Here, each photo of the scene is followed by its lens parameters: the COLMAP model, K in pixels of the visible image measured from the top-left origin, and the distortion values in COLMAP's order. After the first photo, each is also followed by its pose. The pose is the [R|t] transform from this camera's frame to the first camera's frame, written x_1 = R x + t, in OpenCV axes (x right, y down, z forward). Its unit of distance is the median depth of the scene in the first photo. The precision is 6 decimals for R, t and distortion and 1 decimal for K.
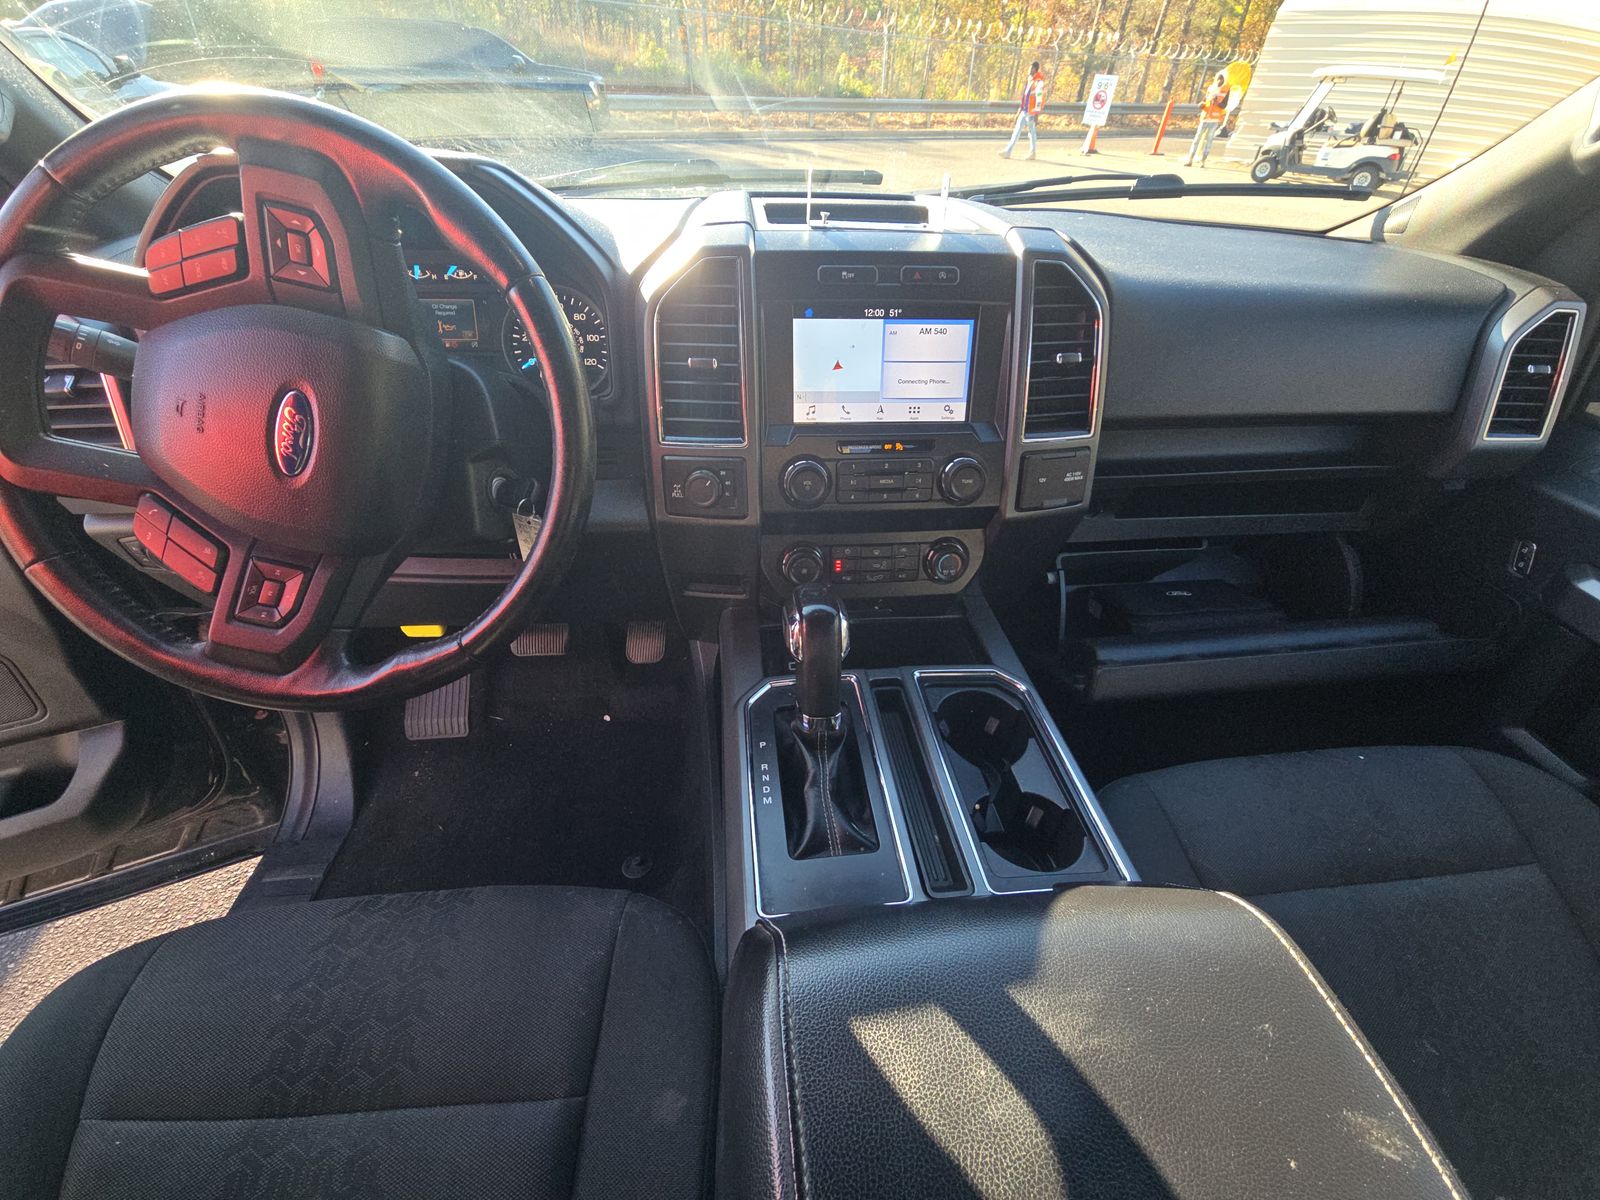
lens RADIAL K [[636.7, 0, 800.5], [0, 636.7, 590.6], [0, 0, 1]] dist [-0.010543, 0.000162]
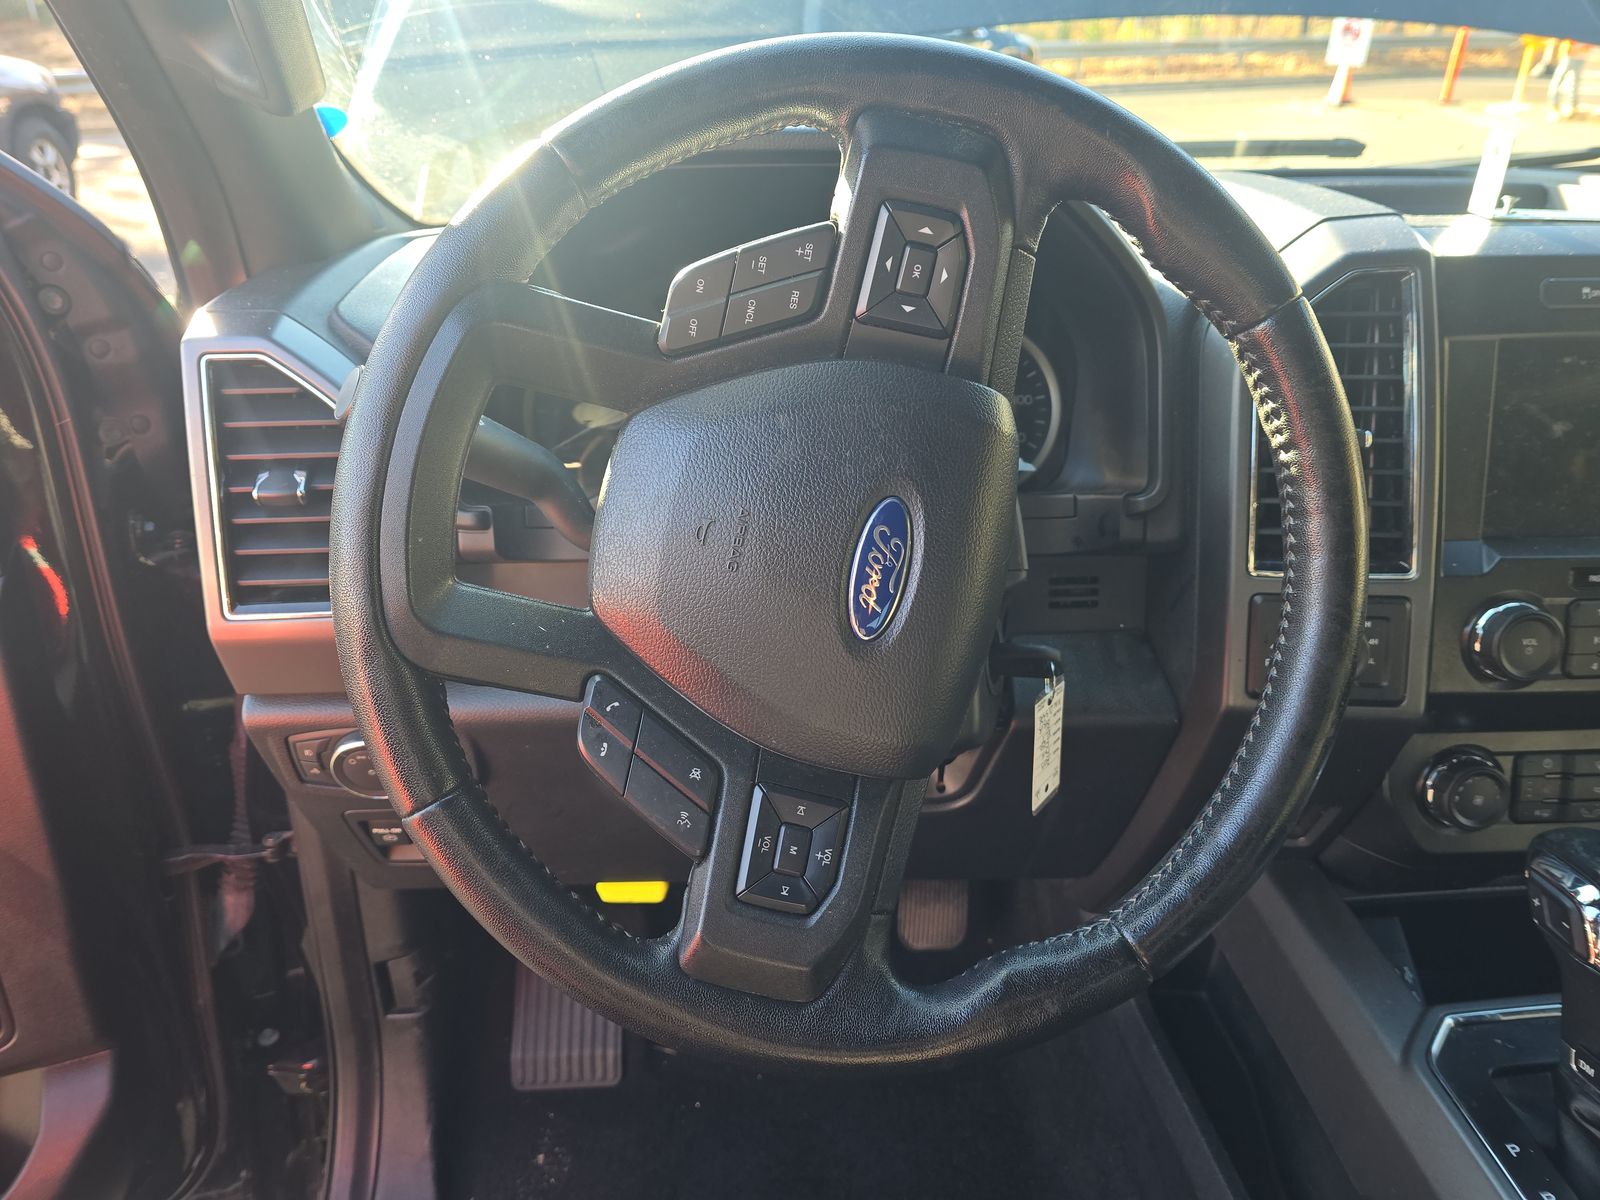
lens RADIAL K [[1060.9, 0, 800.0], [0, 1060.9, 600.0], [0, 0, 1]] dist [0.048026, -0.047631]
pose [[0.997761, -0.004677, -0.066713, -0.340815], [-0.007795, 0.982618, -0.185475, -0.015945], [0.066420, 0.185580, 0.980382, 0.017453]]
